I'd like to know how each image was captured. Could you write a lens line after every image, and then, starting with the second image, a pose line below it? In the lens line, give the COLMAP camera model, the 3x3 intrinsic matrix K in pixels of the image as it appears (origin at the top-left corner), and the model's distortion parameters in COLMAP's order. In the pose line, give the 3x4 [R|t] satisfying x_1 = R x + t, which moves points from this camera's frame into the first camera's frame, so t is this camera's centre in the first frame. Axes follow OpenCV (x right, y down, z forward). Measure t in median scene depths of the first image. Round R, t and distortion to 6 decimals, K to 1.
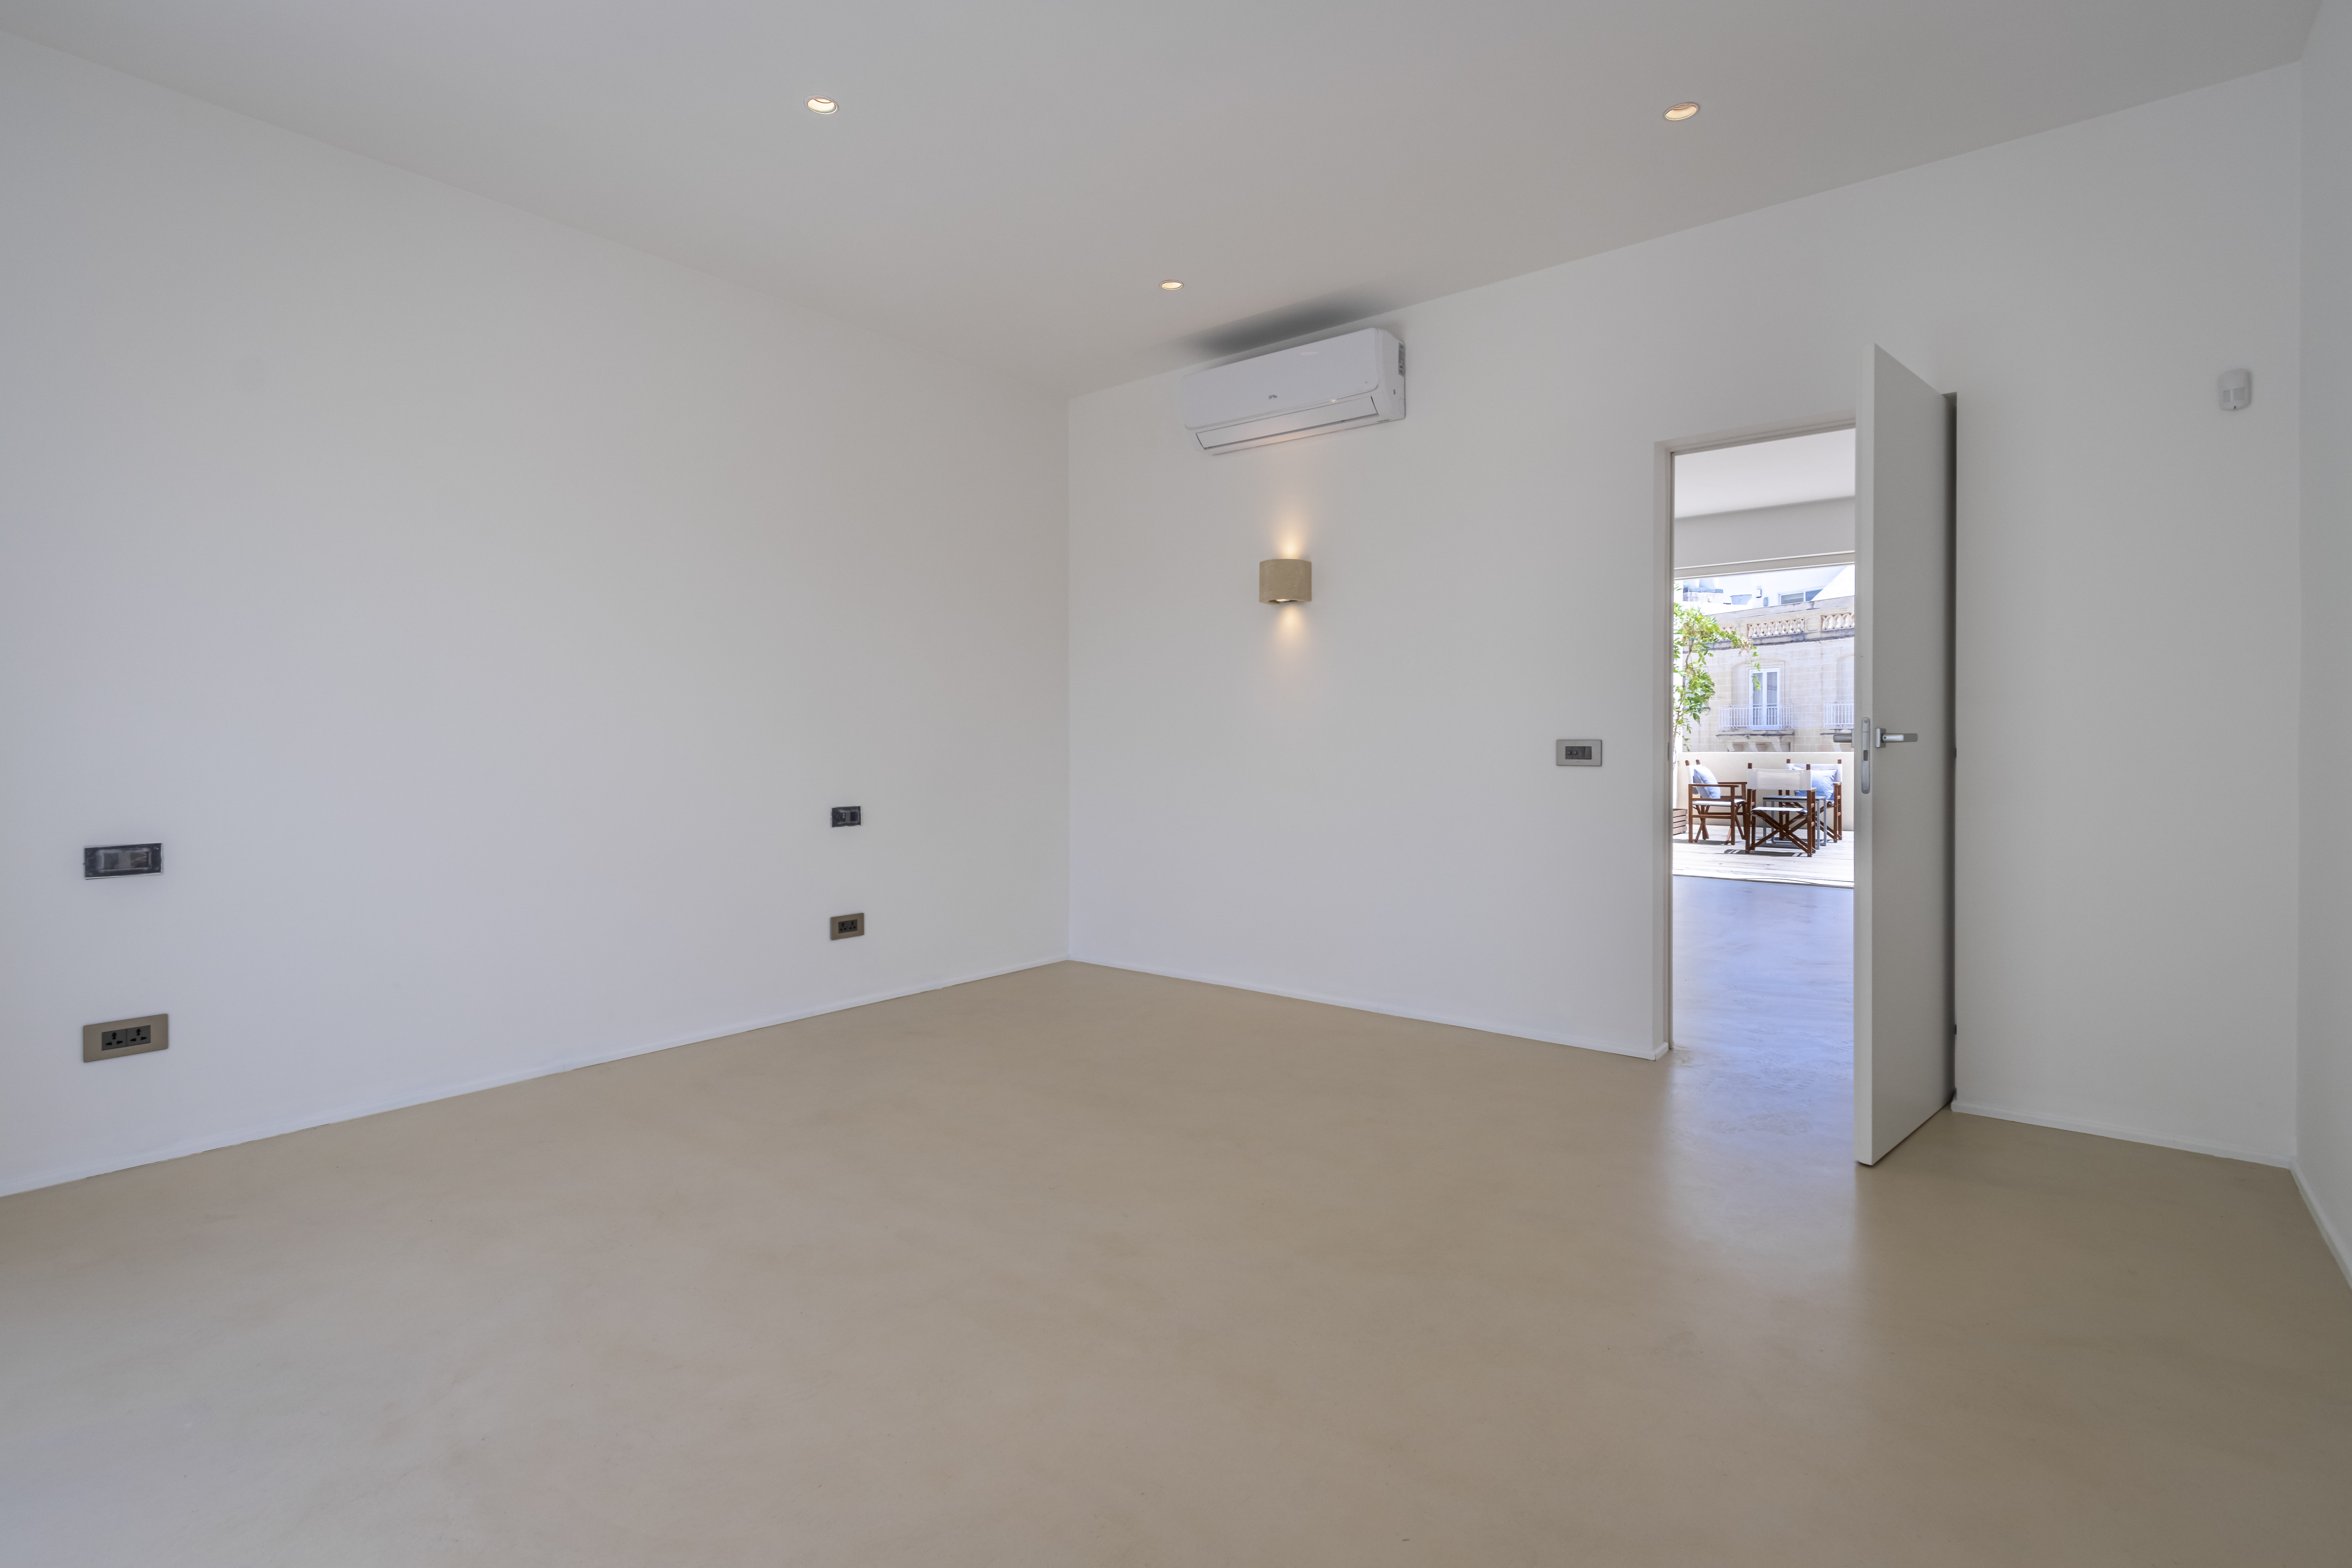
lens RADIAL K [[1086.4, 0, 1177.5], [0, 1086.4, 770.0], [0, 0, 1]] dist [0.001920, -0.001001]
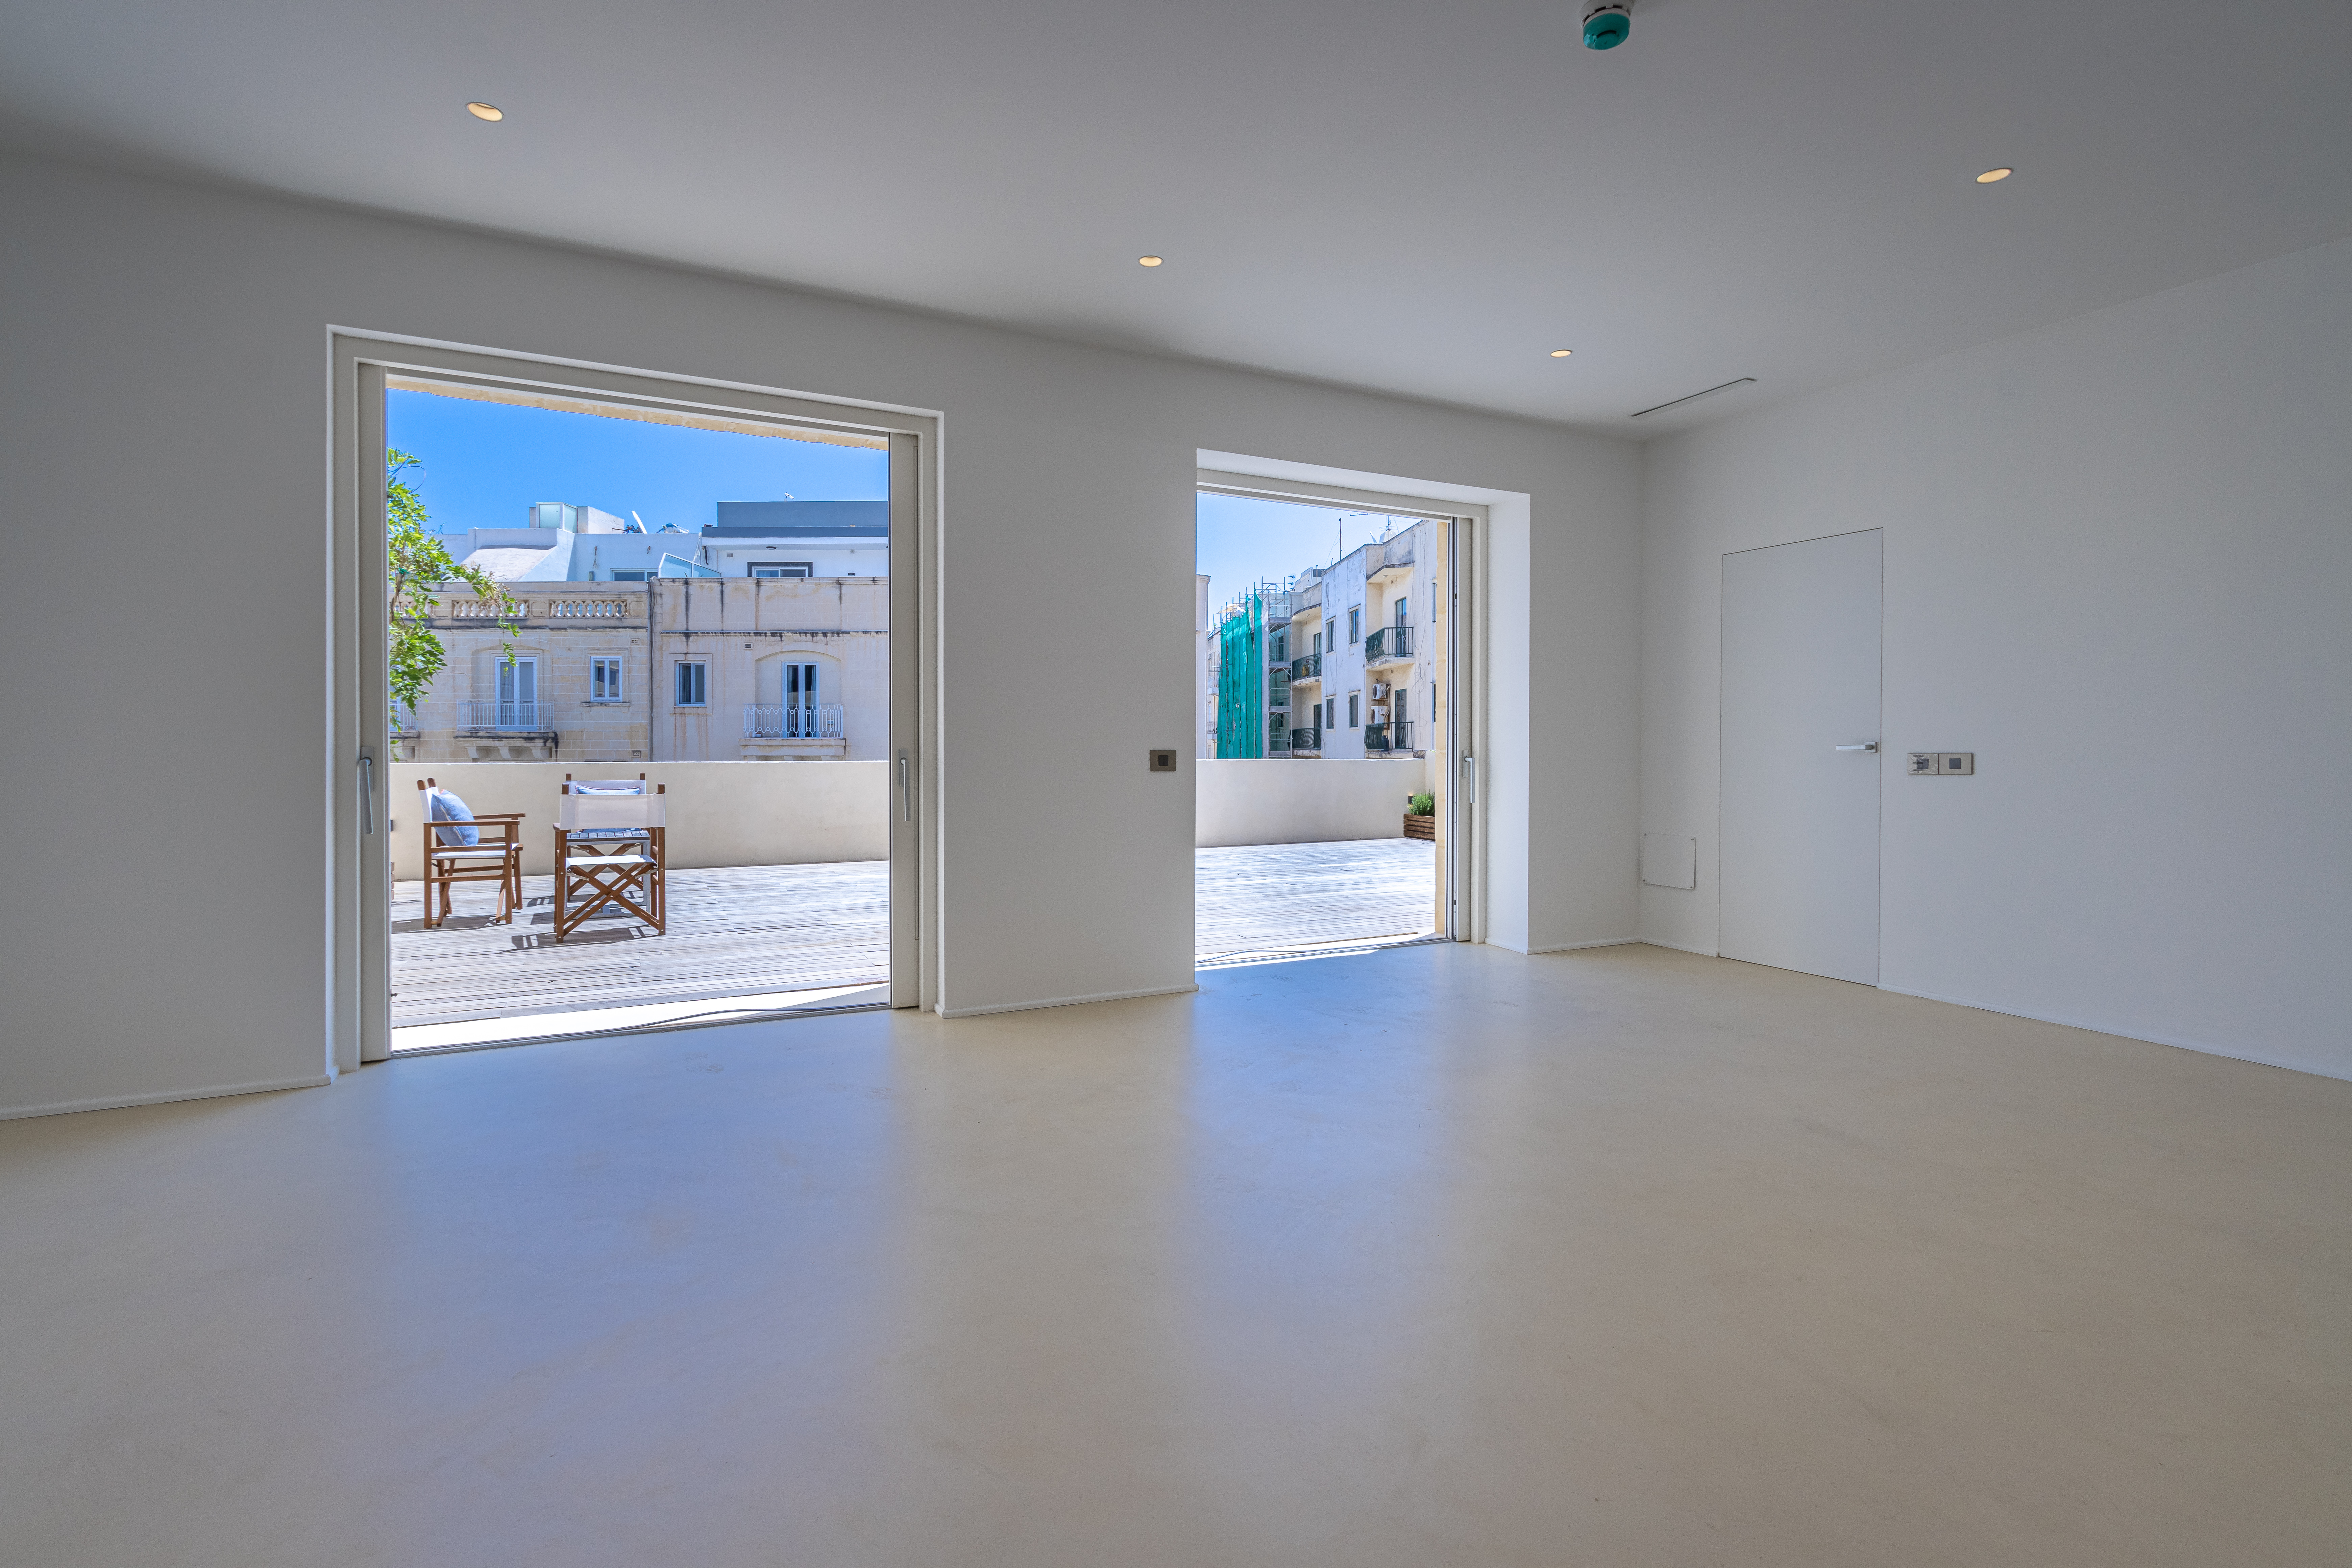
lens RADIAL K [[1086.3, 0, 1179.4], [0, 1086.3, 761.3], [0, 0, 1]] dist [0.001920, -0.001001]
pose [[0.405908, -0.010640, 0.913852, 0.107213], [0.021562, 0.999765, 0.002063, -0.010460], [-0.913659, 0.018867, 0.406043, 0.381456]]
